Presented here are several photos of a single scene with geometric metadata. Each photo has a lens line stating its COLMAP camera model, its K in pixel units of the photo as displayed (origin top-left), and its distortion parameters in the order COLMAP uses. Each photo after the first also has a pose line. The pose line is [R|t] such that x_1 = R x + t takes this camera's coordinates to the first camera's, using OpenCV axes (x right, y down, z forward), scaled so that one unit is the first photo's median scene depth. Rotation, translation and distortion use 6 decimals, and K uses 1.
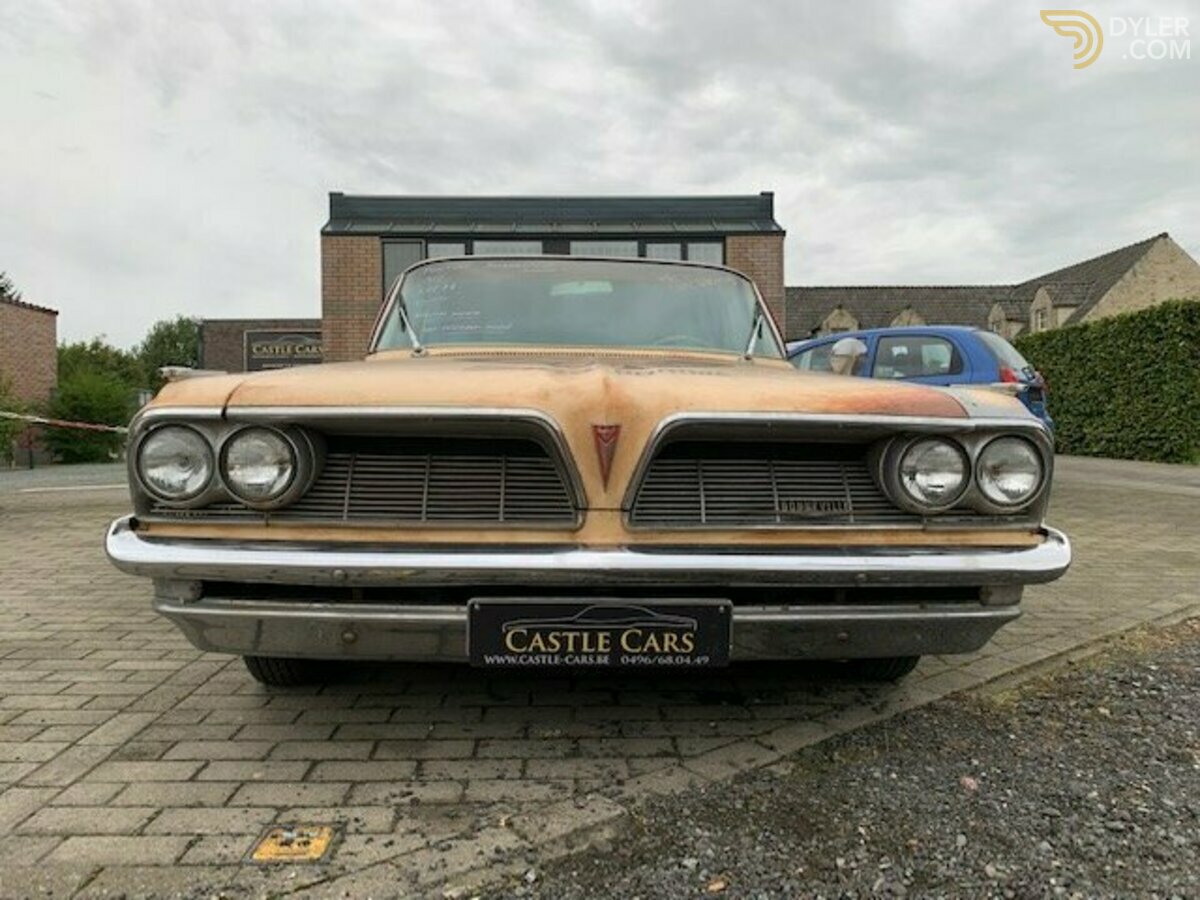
lens RADIAL K [[909.9, 0, 600.6], [0, 909.9, 438.6], [0, 0, 1]] dist [0.047756, -0.064952]
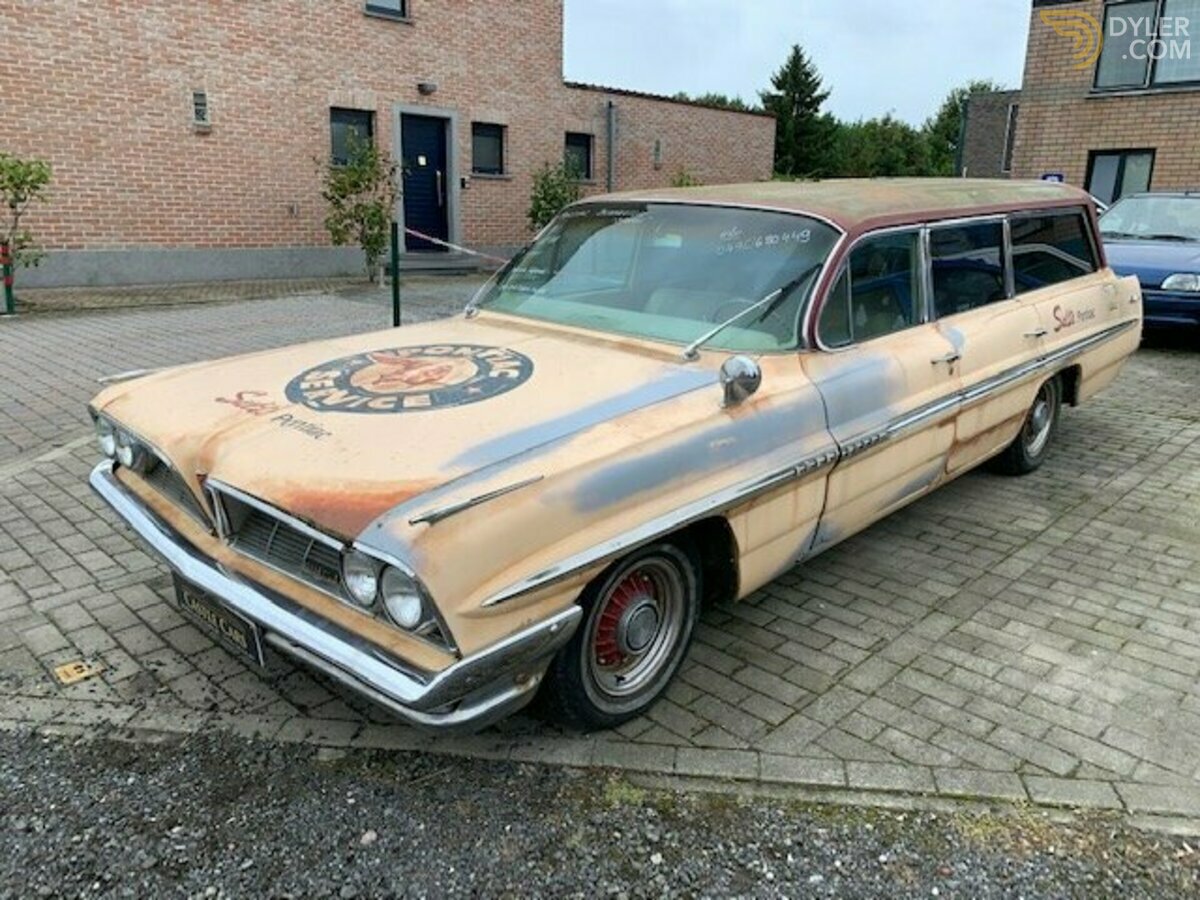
lens RADIAL K [[904.6, 0, 600.0], [0, 904.6, 450.0], [0, 0, 1]] dist [0.007345, 0.004135]
pose [[0.685551, 0.210467, -0.696938, 1.320486], [-0.023915, 0.963294, 0.267380, -0.414460], [0.727632, -0.166635, 0.665421, 0.543603]]
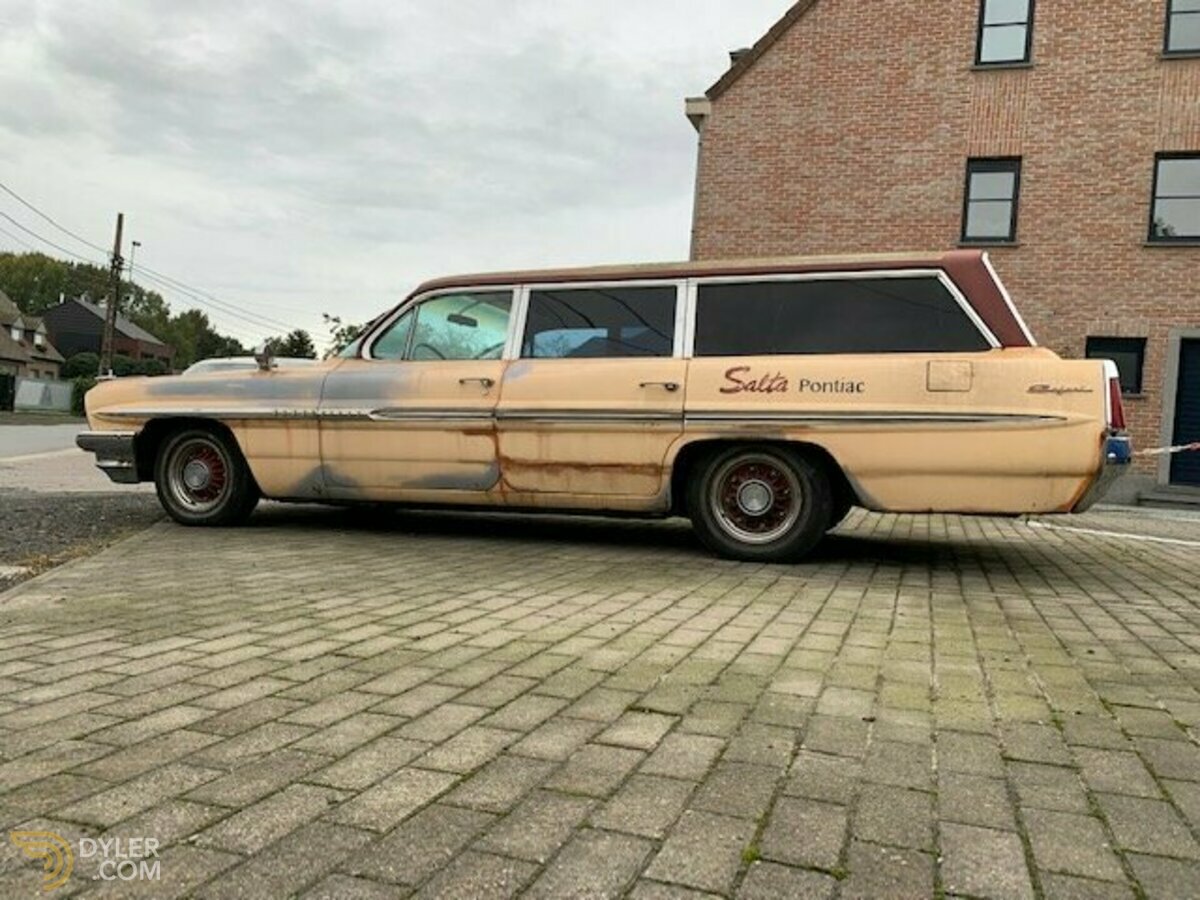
lens RADIAL K [[886.4, 0, 600.0], [0, 886.4, 450.0], [0, 0, 1]] dist [0.002851, 0.000196]
pose [[-0.382867, -0.011049, -0.923737, 2.387215], [-0.077217, 0.996812, 0.020081, 0.037928], [0.920571, 0.079016, -0.382500, 3.686690]]
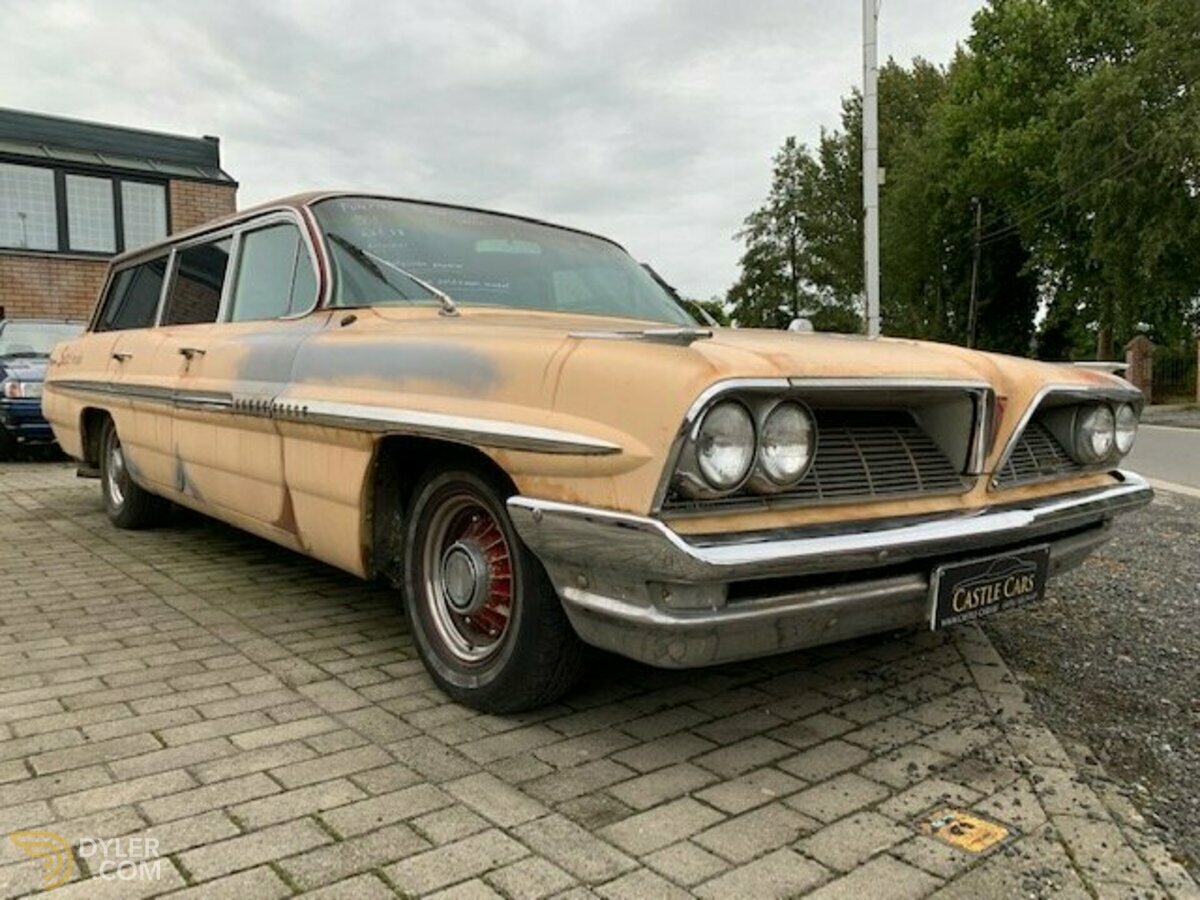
lens RADIAL K [[914.3, 0, 600.0], [0, 914.3, 450.0], [0, 0, 1]] dist [0.011703, -0.013238]
pose [[0.791076, -0.037416, 0.610572, -1.050473], [0.008304, 0.998692, 0.050442, -0.010109], [-0.611661, -0.034833, 0.790353, 0.416551]]
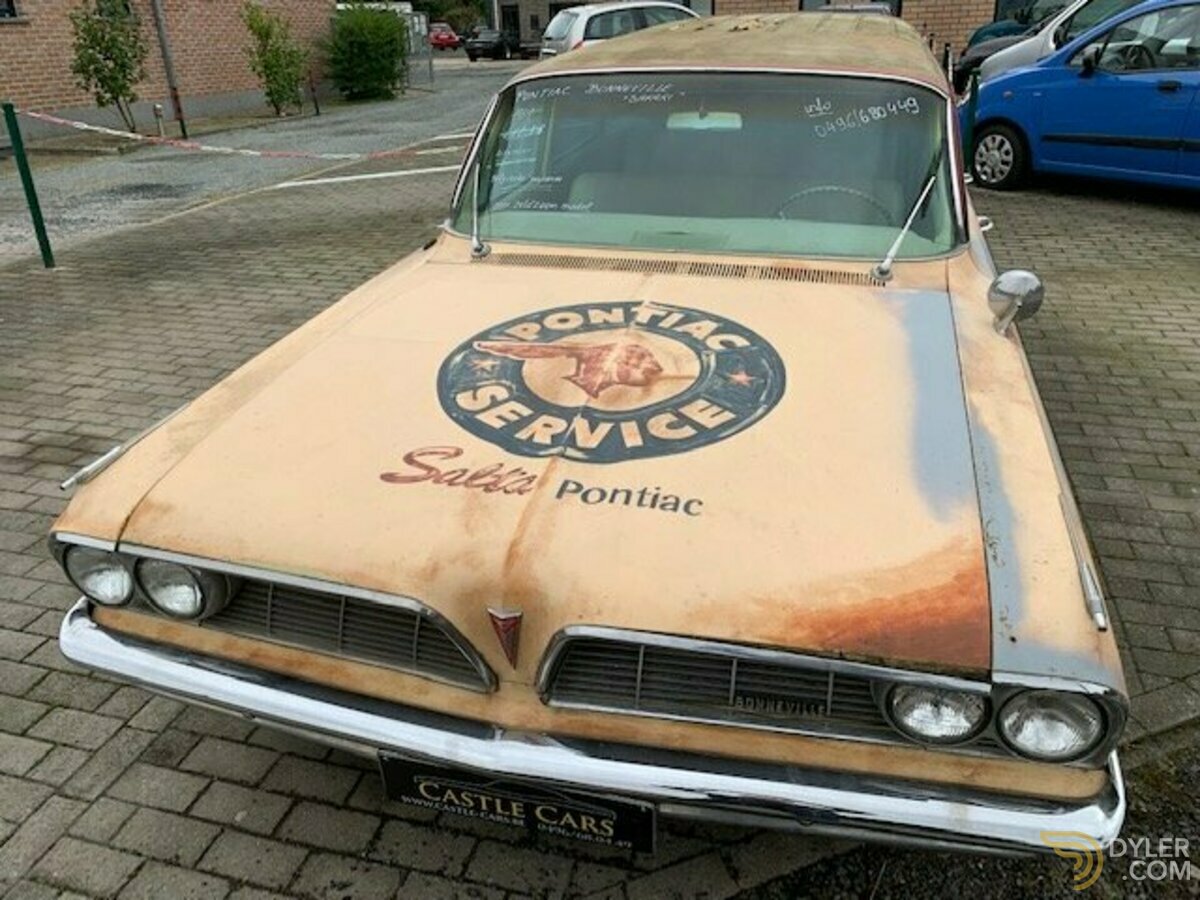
lens RADIAL K [[914.3, 0, 600.0], [0, 914.3, 450.0], [0, 0, 1]] dist [0.011703, -0.013238]
pose [[0.950246, 0.111665, -0.290797, 0.307647], [0.023025, 0.905807, 0.423064, -0.488868], [0.310647, -0.408711, 0.858169, 0.381477]]
